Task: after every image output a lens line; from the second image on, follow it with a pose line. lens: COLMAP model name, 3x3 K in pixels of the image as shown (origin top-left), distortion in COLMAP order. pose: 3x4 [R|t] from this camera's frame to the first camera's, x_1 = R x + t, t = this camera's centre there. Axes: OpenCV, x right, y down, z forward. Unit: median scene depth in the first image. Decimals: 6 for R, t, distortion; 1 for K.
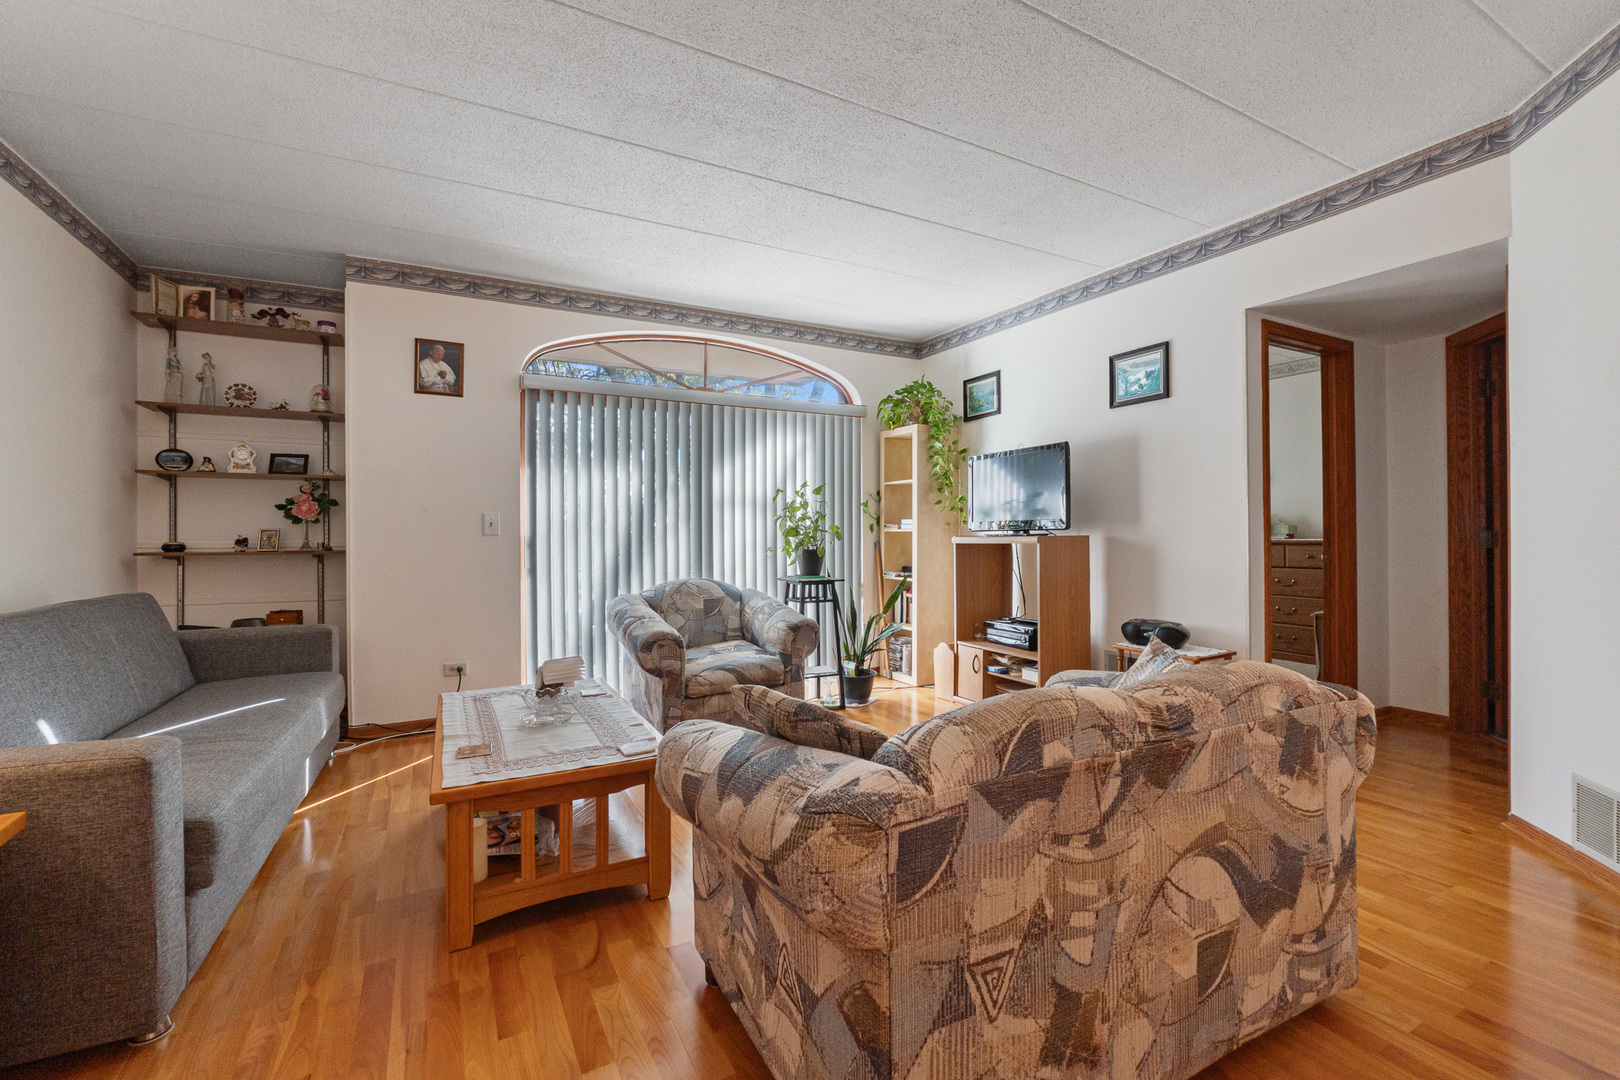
lens RADIAL K [[688.4, 0, 804.6], [0, 688.4, 525.5], [0, 0, 1]] dist [-0.011003, -0.000035]
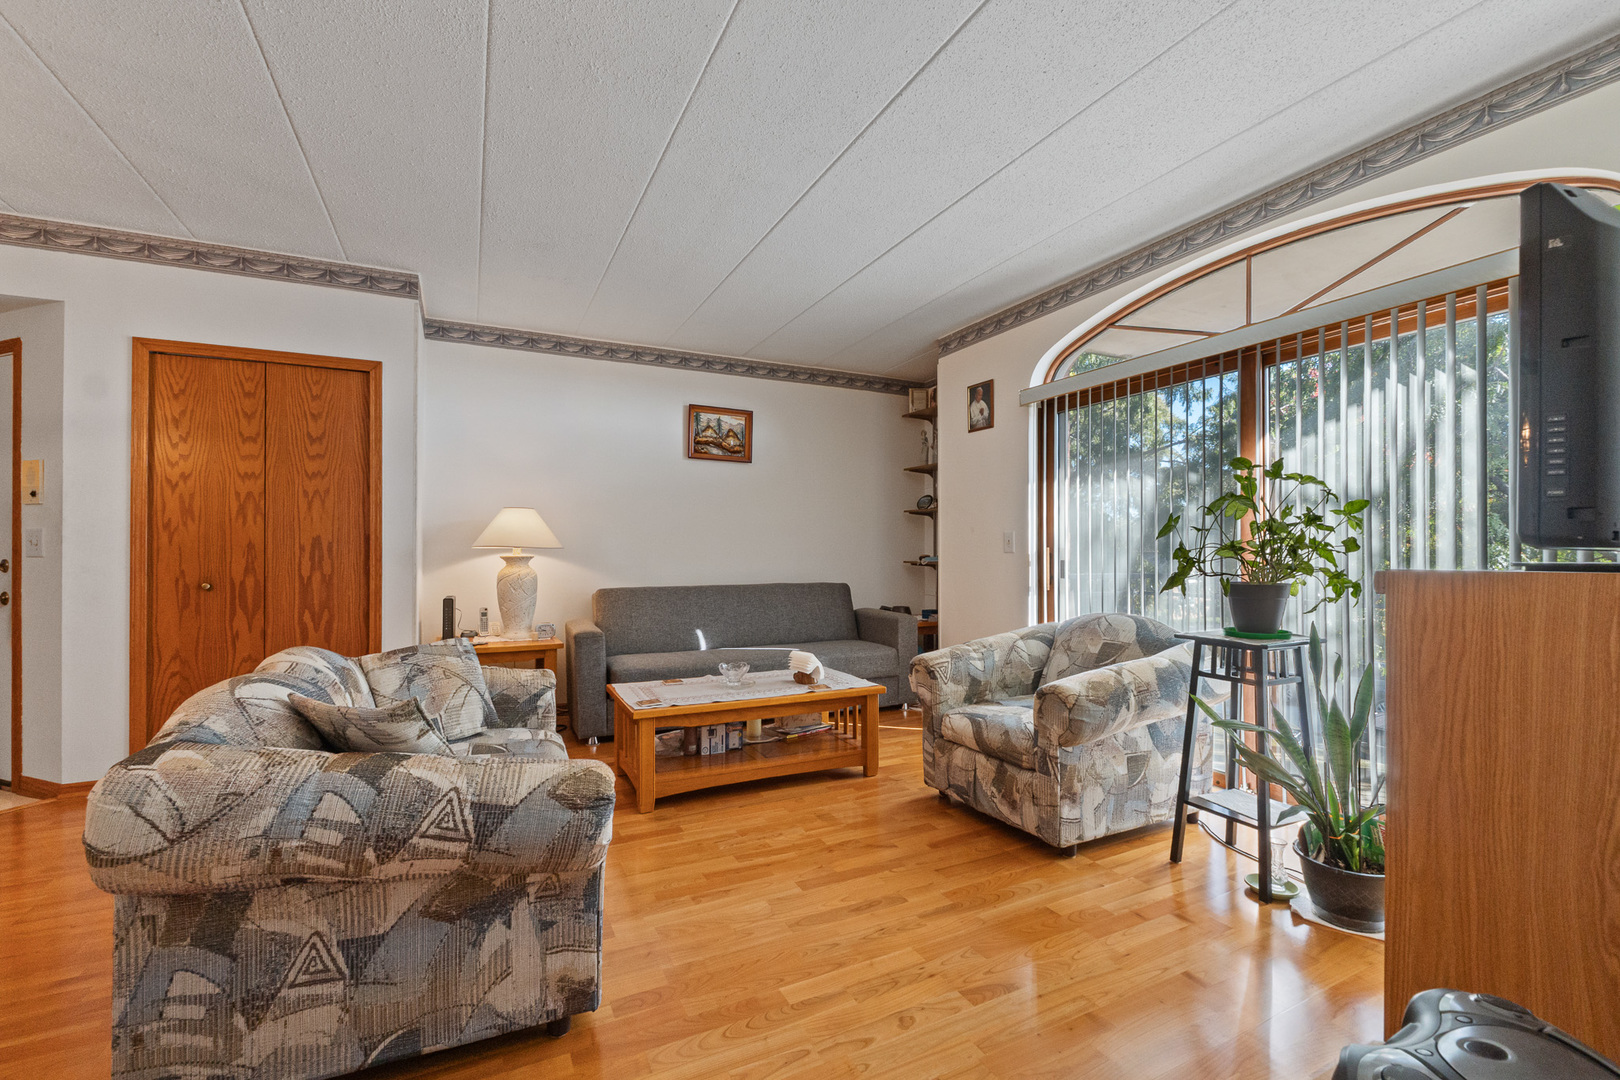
lens RADIAL K [[697.0, 0, 812.9], [0, 697.0, 550.9], [0, 0, 1]] dist [-0.010871, -0.000293]
pose [[-0.031947, 0.003924, -0.999482, 0.667046], [0.014167, 0.999894, 0.003473, 0.004650], [0.999389, -0.014049, -0.031999, 0.779450]]
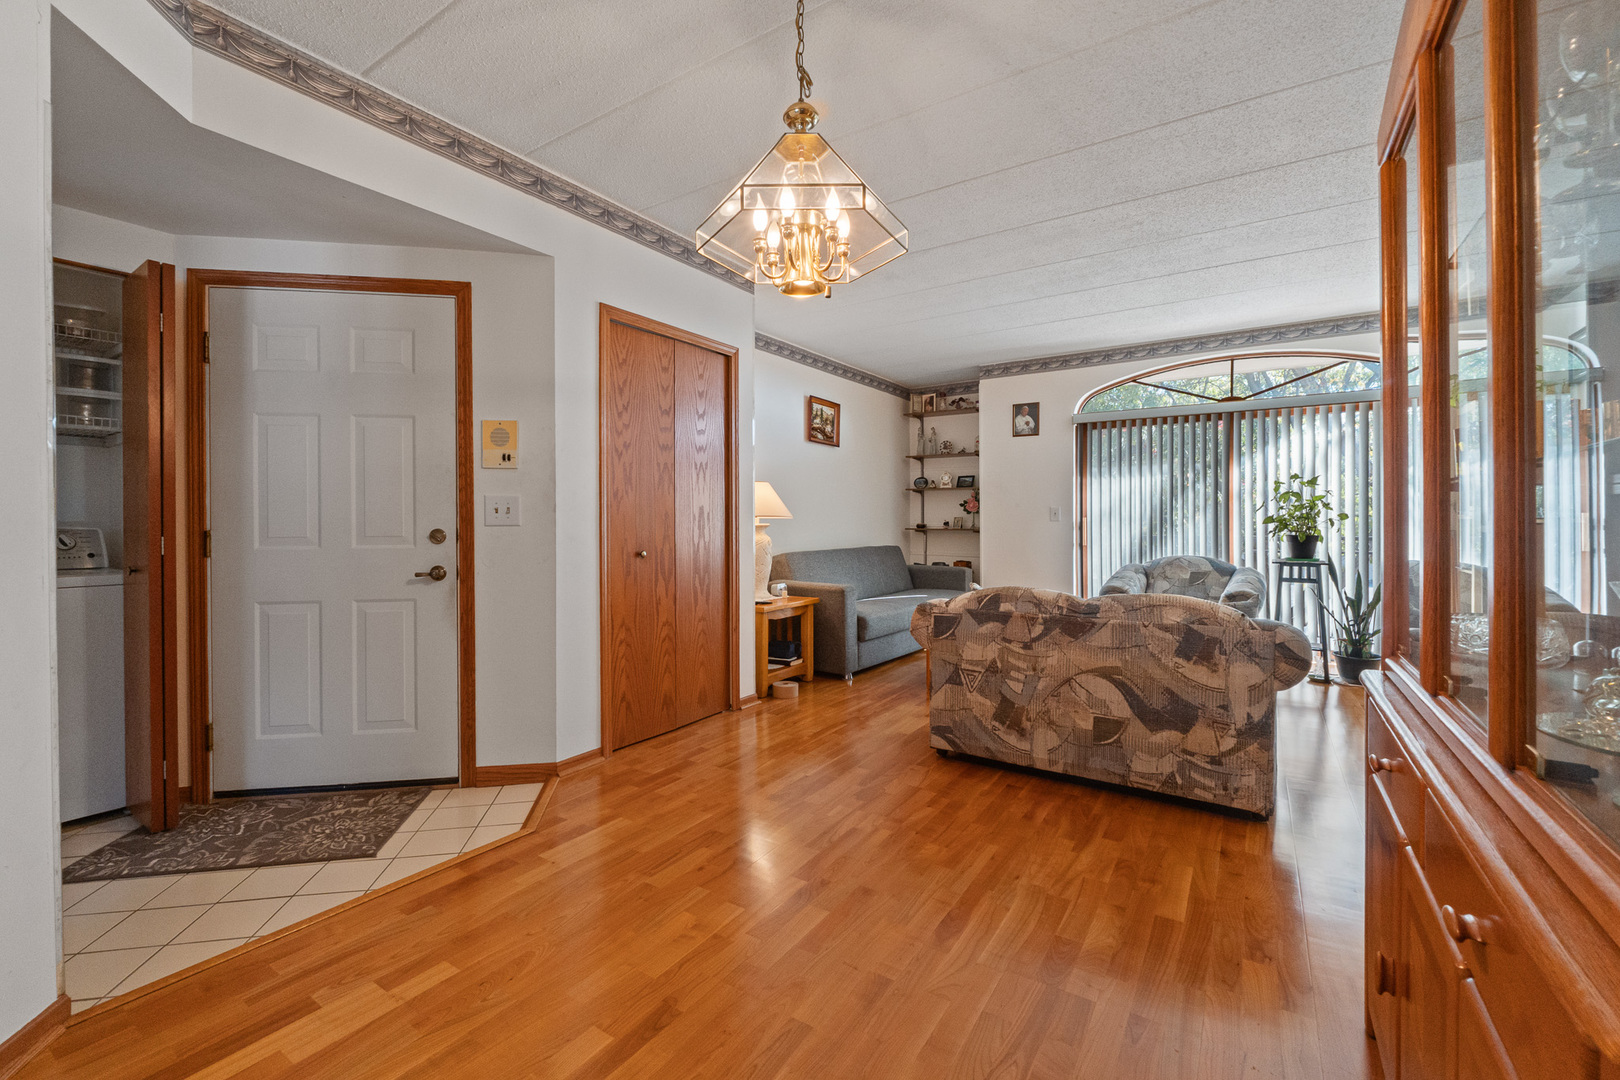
lens RADIAL K [[688.4, 0, 804.6], [0, 688.4, 525.5], [0, 0, 1]] dist [-0.011003, -0.000035]
pose [[0.476944, 0.011030, -0.878865, 0.700035], [0.010180, 0.999785, 0.018072, -0.009745], [0.878875, -0.017566, 0.476729, -0.276728]]
